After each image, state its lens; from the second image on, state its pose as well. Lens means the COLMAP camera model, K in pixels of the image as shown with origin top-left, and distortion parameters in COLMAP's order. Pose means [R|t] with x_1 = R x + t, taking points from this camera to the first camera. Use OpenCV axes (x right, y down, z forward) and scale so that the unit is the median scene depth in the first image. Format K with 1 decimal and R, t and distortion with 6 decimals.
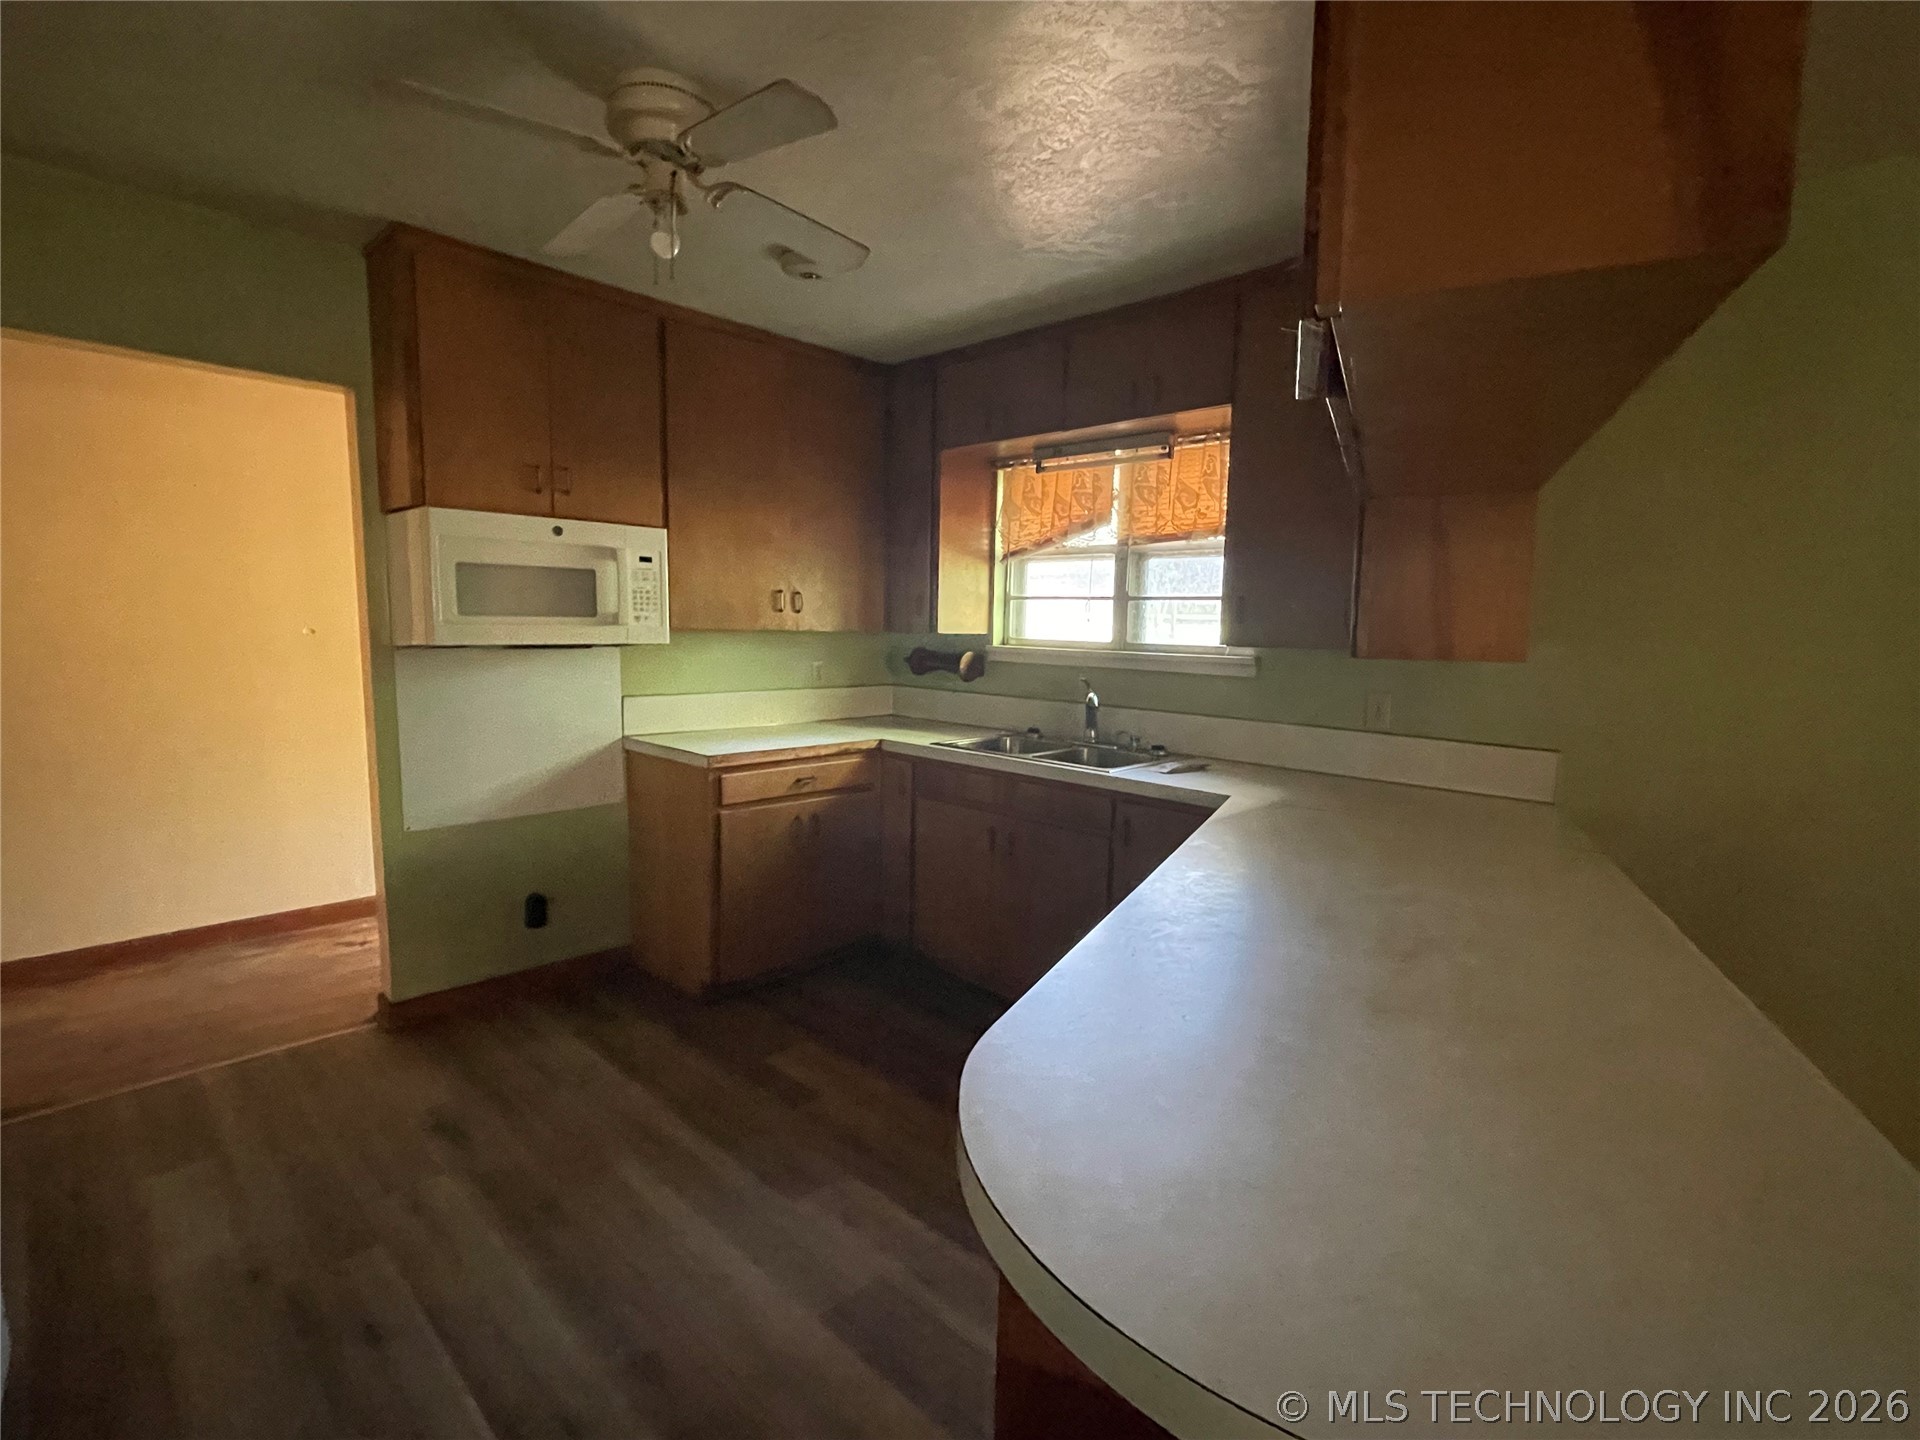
lens RADIAL K [[890.1, 0, 953.2], [0, 890.1, 736.6], [0, 0, 1]] dist [-0.000973, -0.000482]
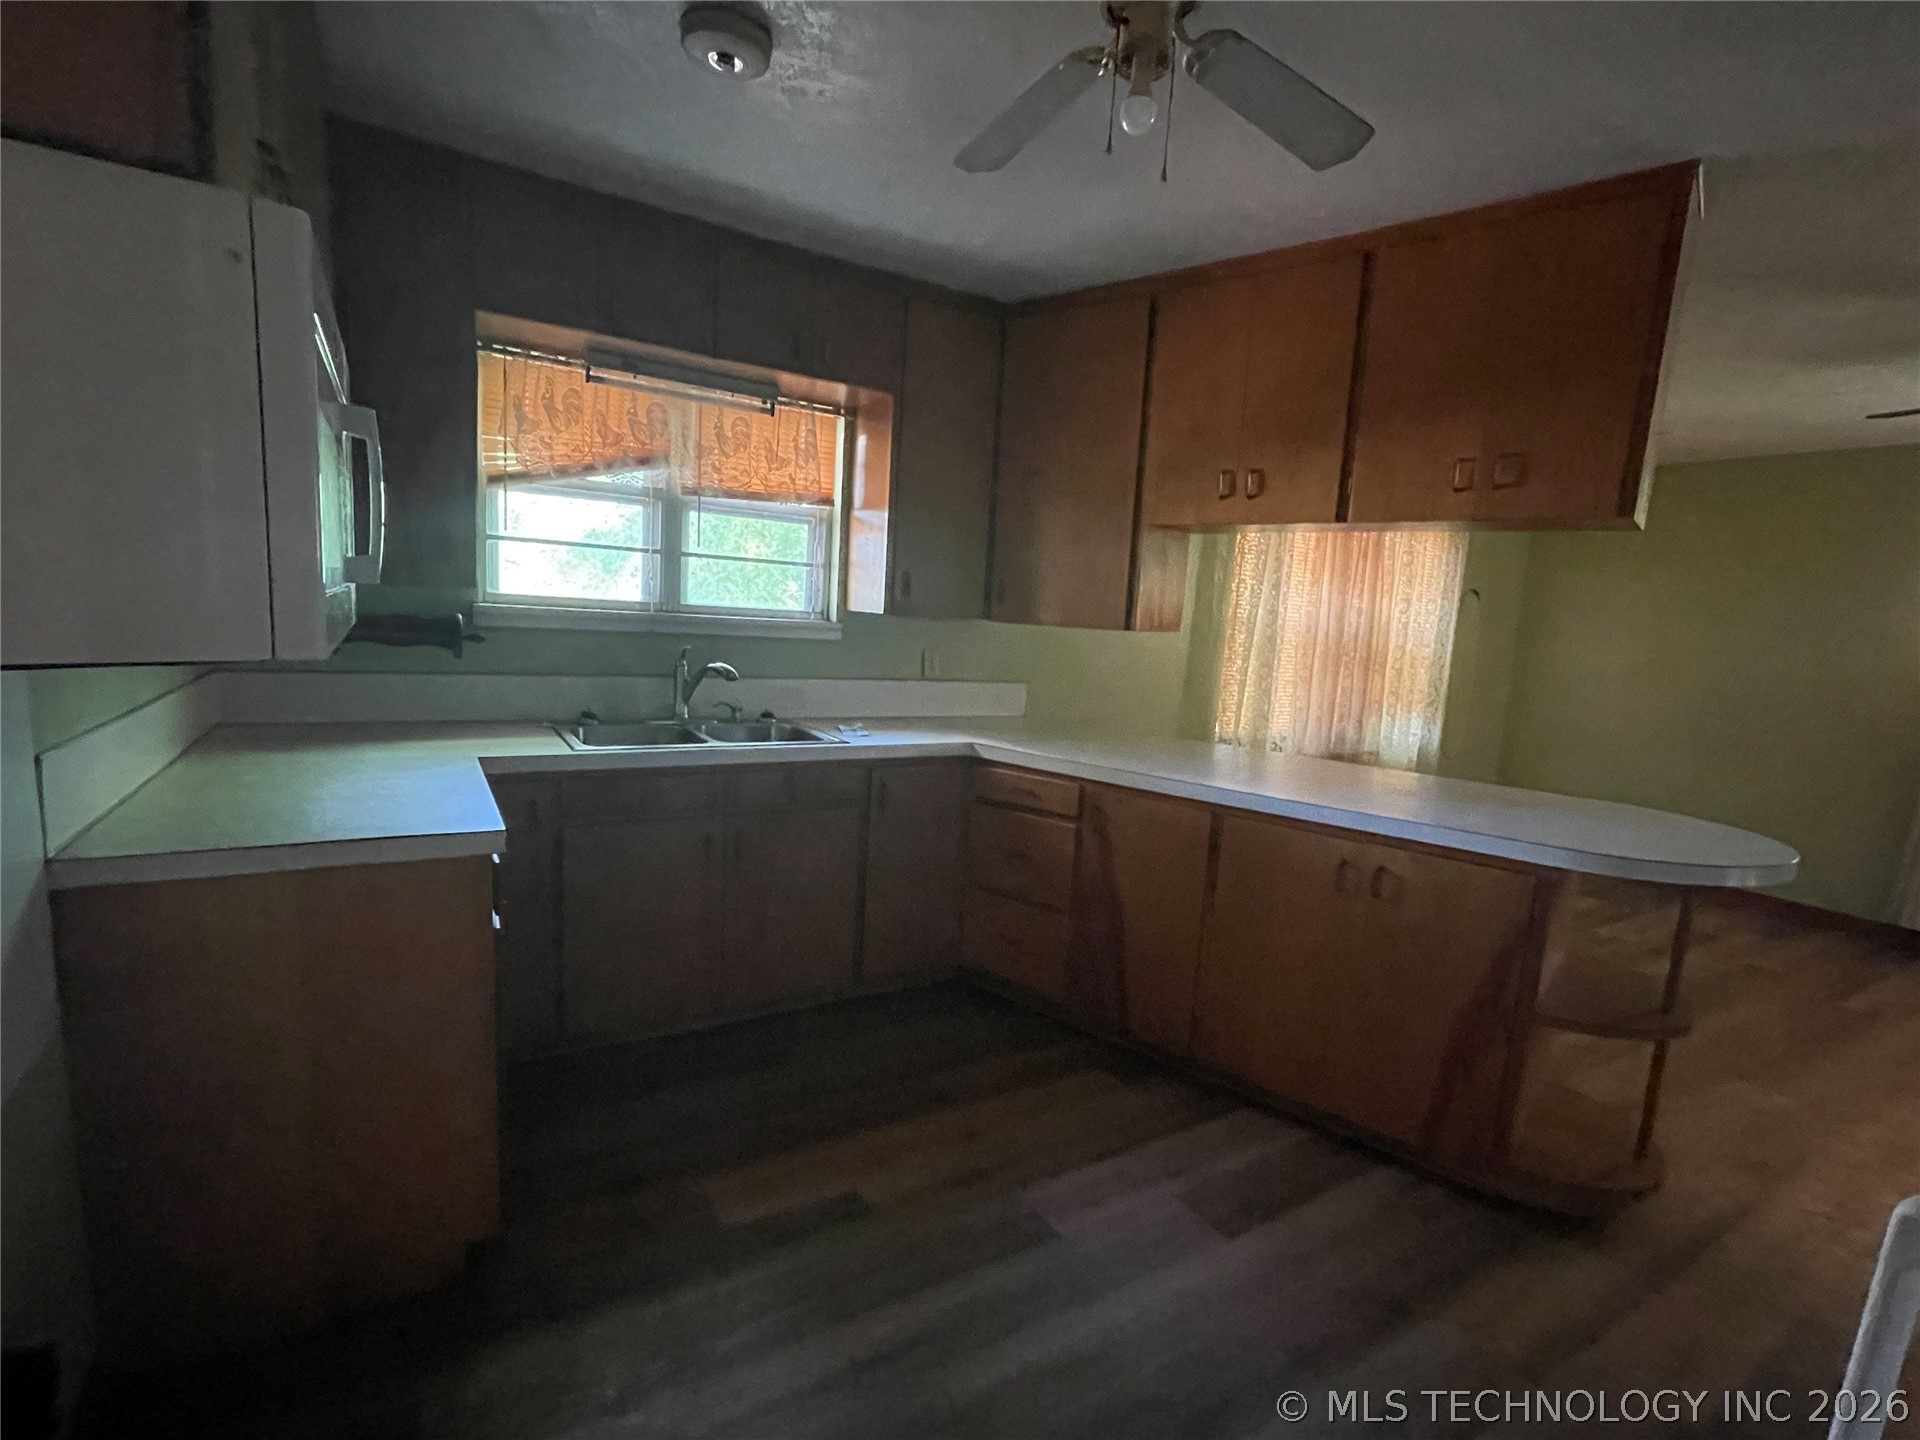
lens RADIAL K [[890.1, 0, 953.2], [0, 890.1, 736.6], [0, 0, 1]] dist [-0.000973, -0.000482]
pose [[0.267634, -0.140732, 0.953187, -0.608136], [0.067363, 0.989588, 0.127192, -0.069659], [-0.961163, 0.030169, 0.274328, 0.501669]]
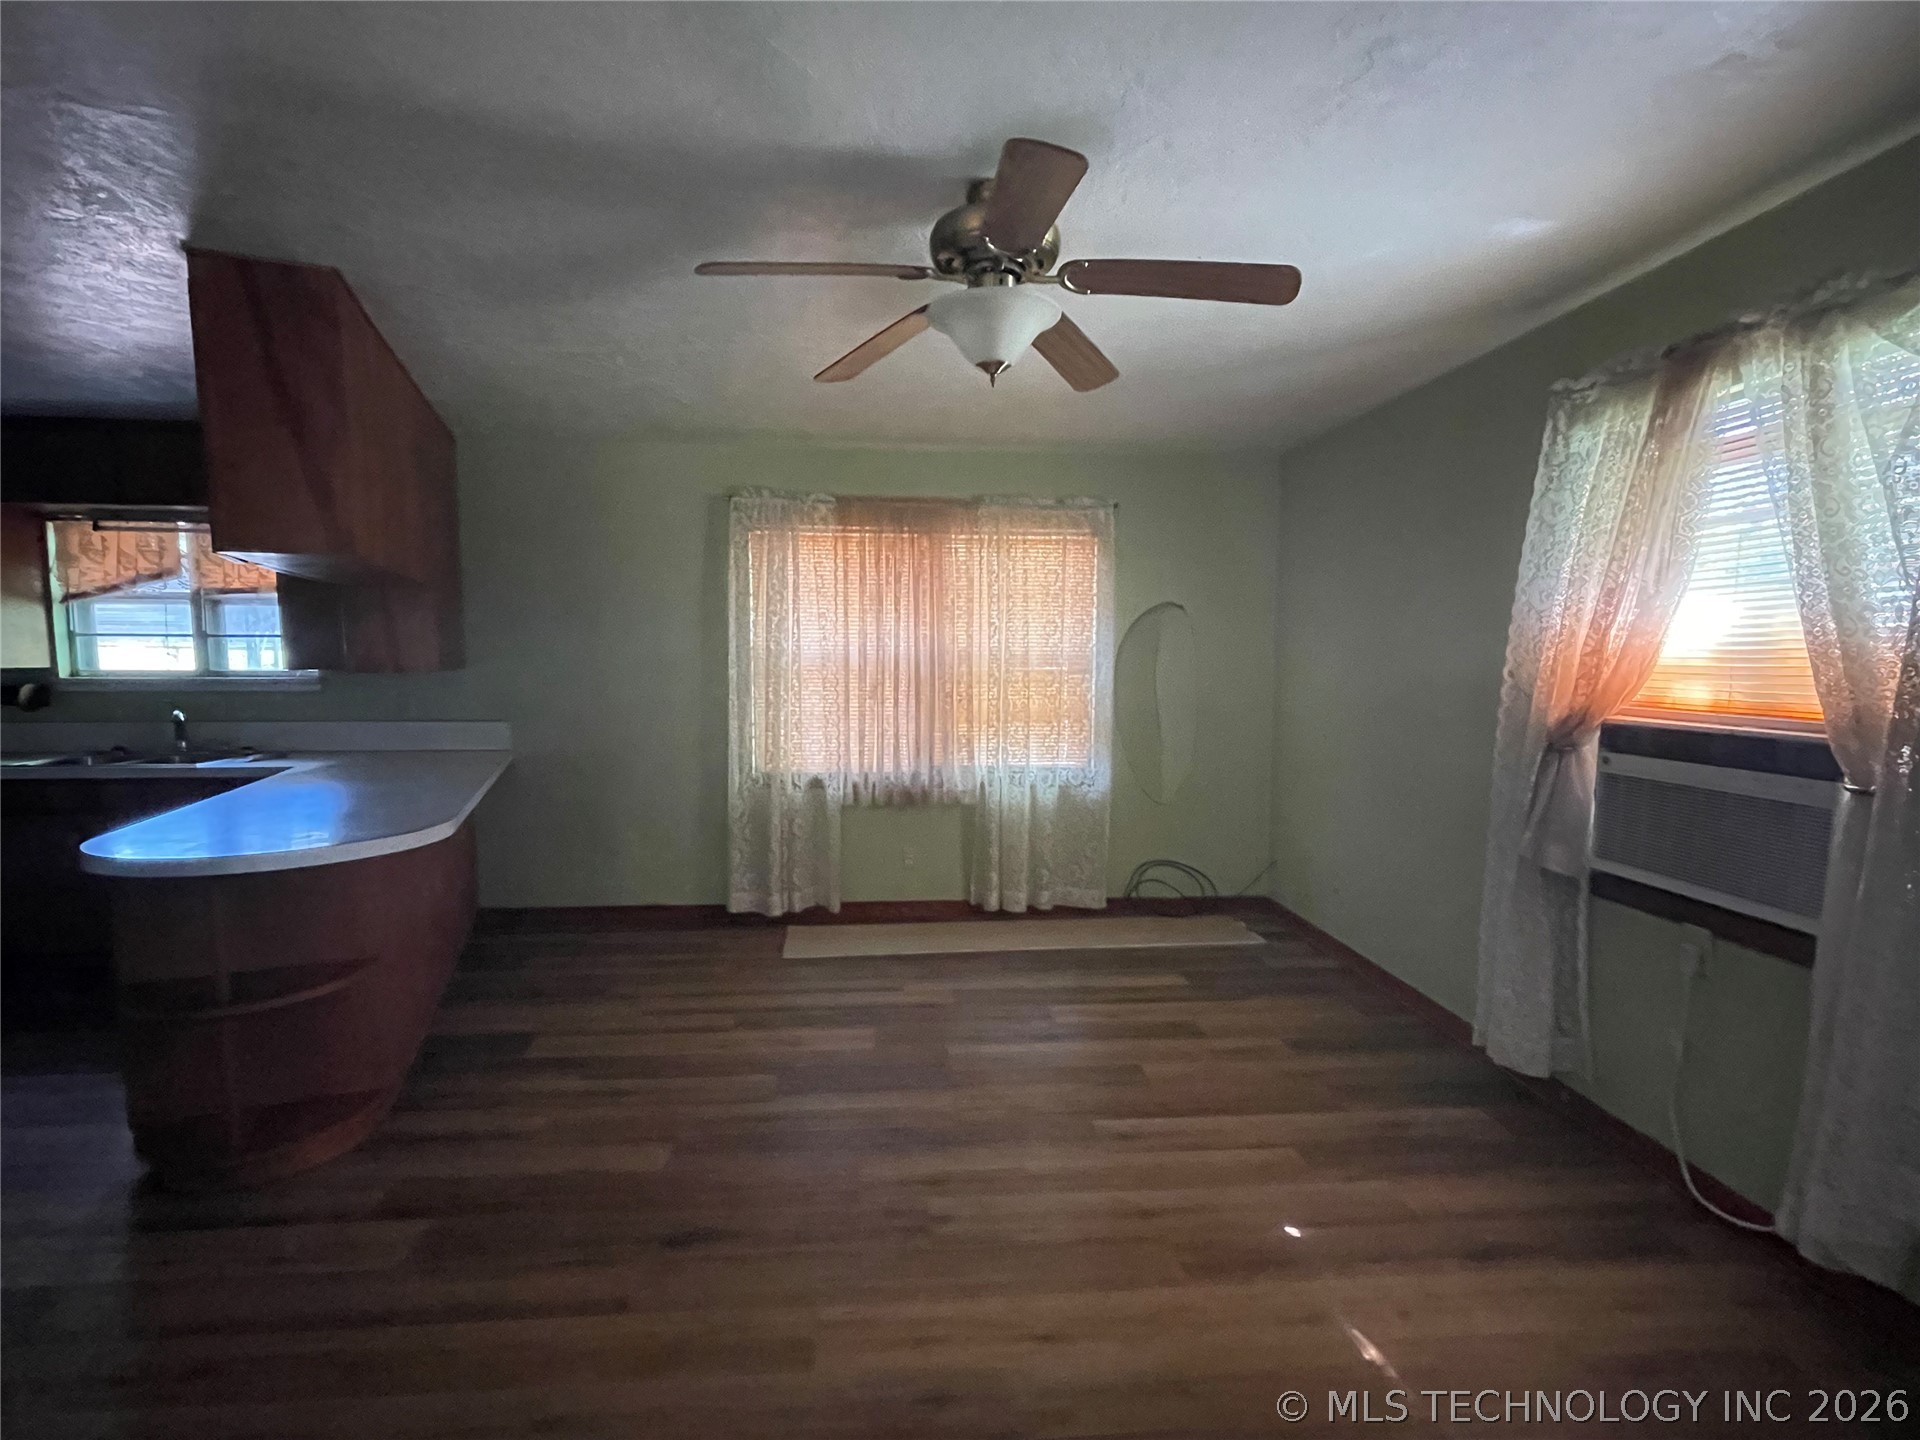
lens RADIAL K [[881.3, 0, 968.2], [0, 881.3, 732.0], [0, 0, 1]] dist [-0.001336, -0.000485]
pose [[0.657318, -0.087025, 0.748572, -0.041930], [0.109012, 0.993843, 0.019816, 0.075290], [-0.745687, 0.068578, 0.662757, -0.638152]]
